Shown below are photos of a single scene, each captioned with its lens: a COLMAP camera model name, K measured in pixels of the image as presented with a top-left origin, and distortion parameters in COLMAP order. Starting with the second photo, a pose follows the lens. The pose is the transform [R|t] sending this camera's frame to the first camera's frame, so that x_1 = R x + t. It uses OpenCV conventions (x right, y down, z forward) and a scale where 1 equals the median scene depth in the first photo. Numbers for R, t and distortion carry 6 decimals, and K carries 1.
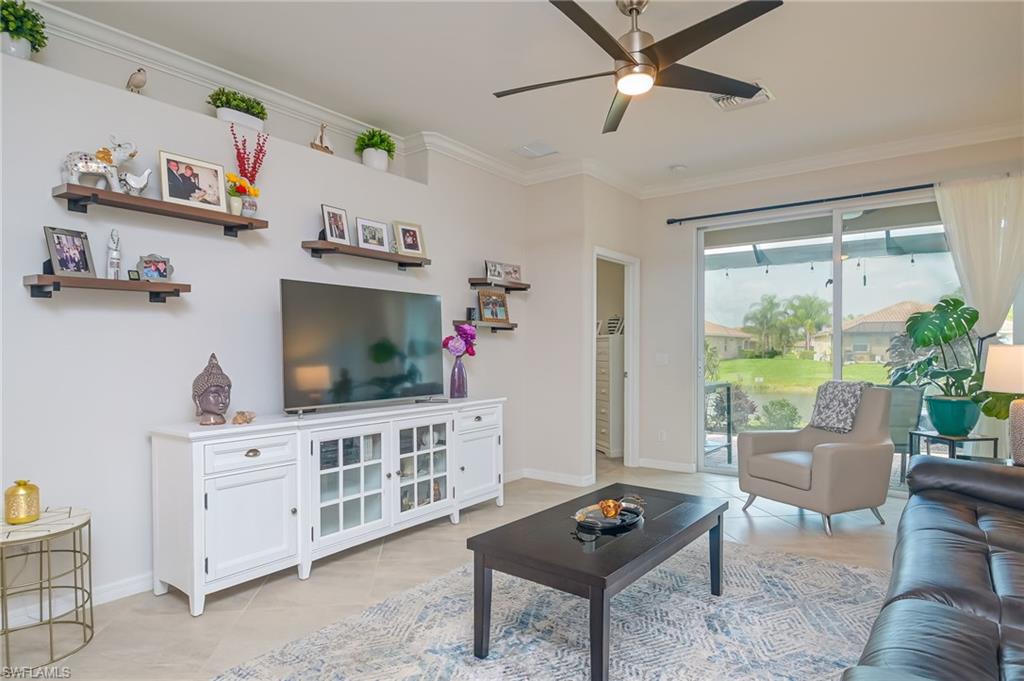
lens RADIAL K [[589.5, 0, 504.4], [0, 589.5, 355.5], [0, 0, 1]] dist [-0.000757, -0.001221]
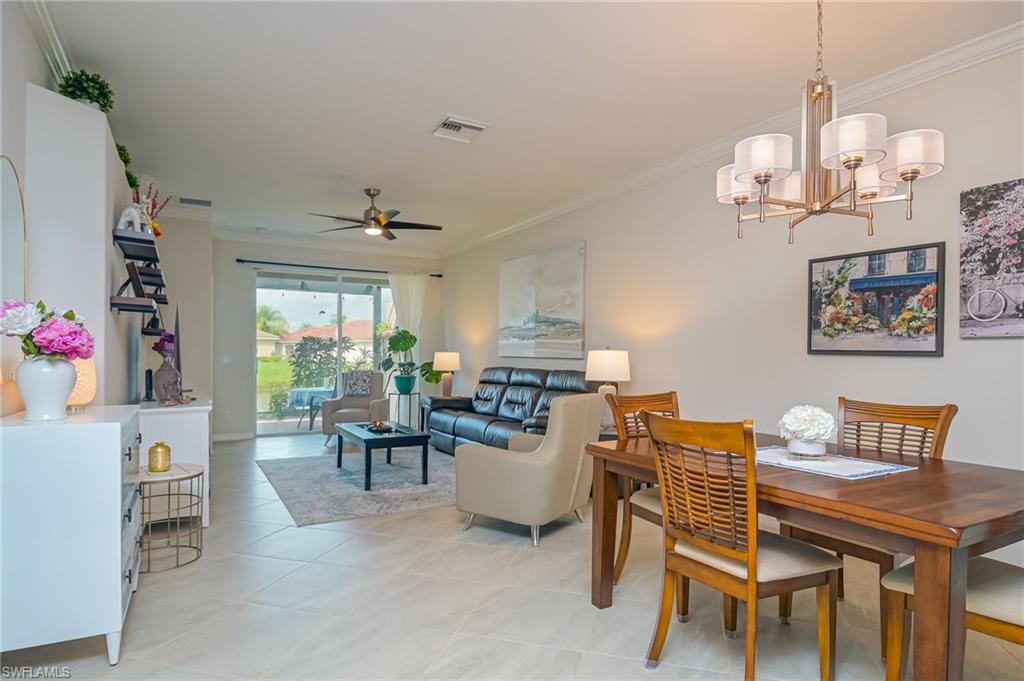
lens RADIAL K [[589.5, 0, 504.4], [0, 589.5, 355.5], [0, 0, 1]] dist [-0.000757, -0.001221]
pose [[0.412983, -0.002466, 0.910735, -0.118964], [0.006703, 0.999977, -0.000331, 0.000341], [-0.910714, 0.006241, 0.412991, -0.024870]]
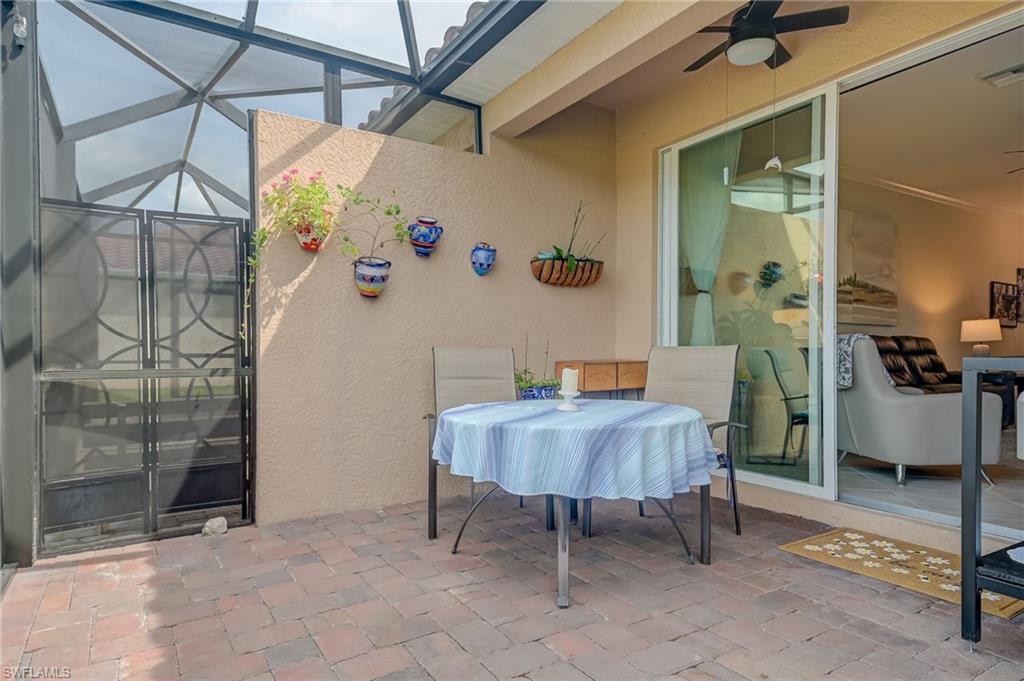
lens RADIAL K [[589.5, 0, 504.4], [0, 589.5, 355.5], [0, 0, 1]] dist [-0.000757, -0.001221]
pose [[-0.925683, 0.003288, 0.378285, 0.090185], [0.008770, 0.999880, 0.012769, 0.007354], [-0.378197, 0.015138, -0.925601, 0.249641]]
